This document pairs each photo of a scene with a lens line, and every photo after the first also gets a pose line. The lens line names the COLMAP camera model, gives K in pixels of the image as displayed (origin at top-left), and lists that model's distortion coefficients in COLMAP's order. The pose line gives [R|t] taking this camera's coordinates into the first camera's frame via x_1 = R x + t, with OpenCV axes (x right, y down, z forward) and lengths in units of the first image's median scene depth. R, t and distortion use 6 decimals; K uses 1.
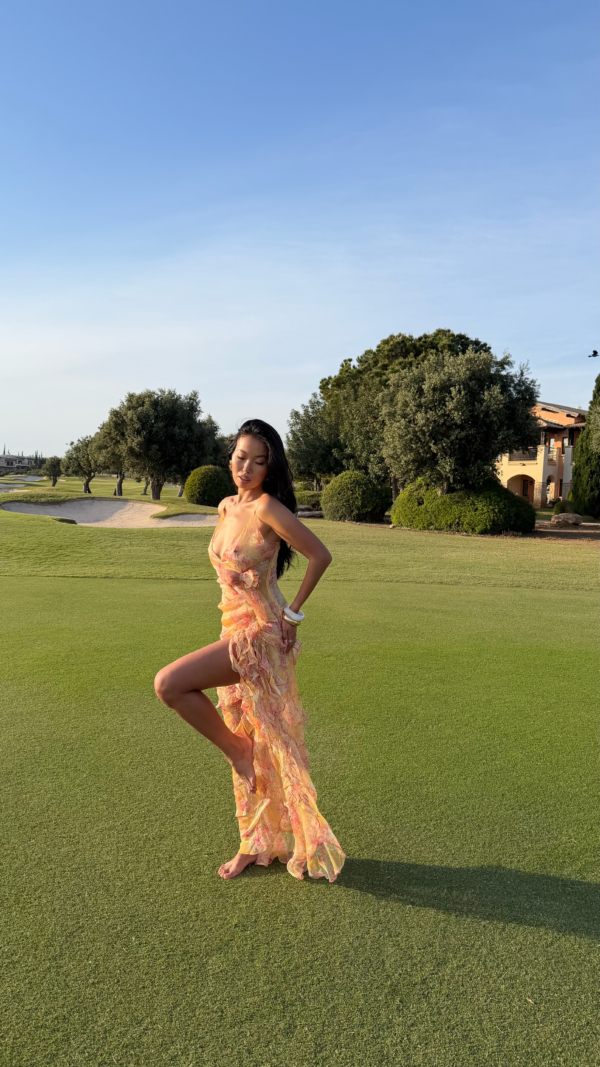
lens RADIAL K [[731.4, 0, 298.4], [0, 731.4, 542.1], [0, 0, 1]] dist [0.113091, 0.000804]
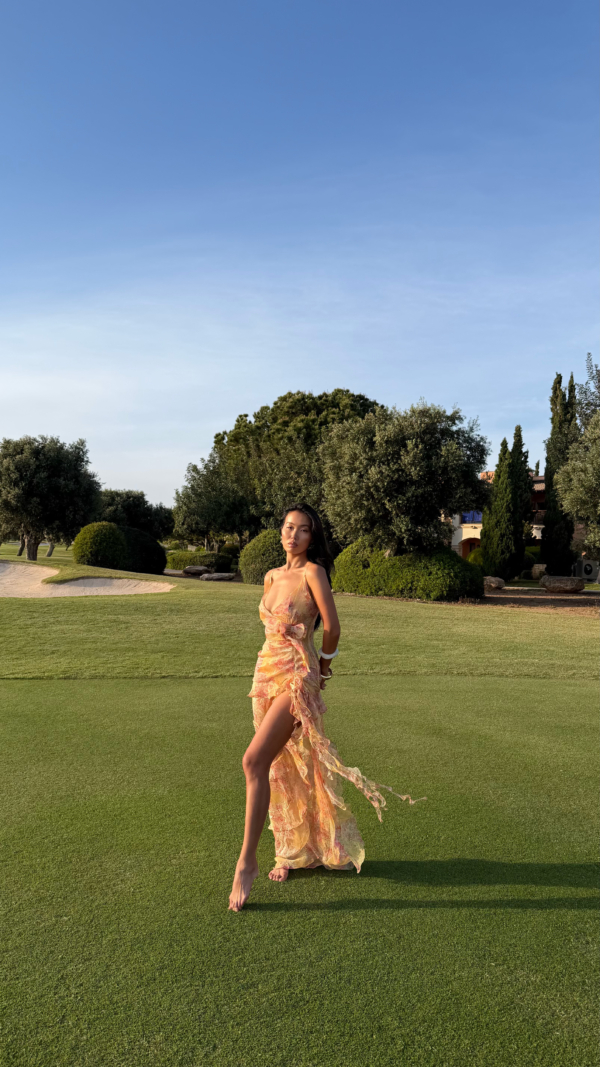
lens RADIAL K [[731.5, 0, 297.5], [0, 731.5, 538.5], [0, 0, 1]] dist [0.113572, -0.003464]
pose [[0.981643, 0.009234, 0.190502, -0.061554], [0.007200, 0.996321, -0.085396, -0.007229], [-0.190590, 0.085200, 0.977965, 0.090419]]
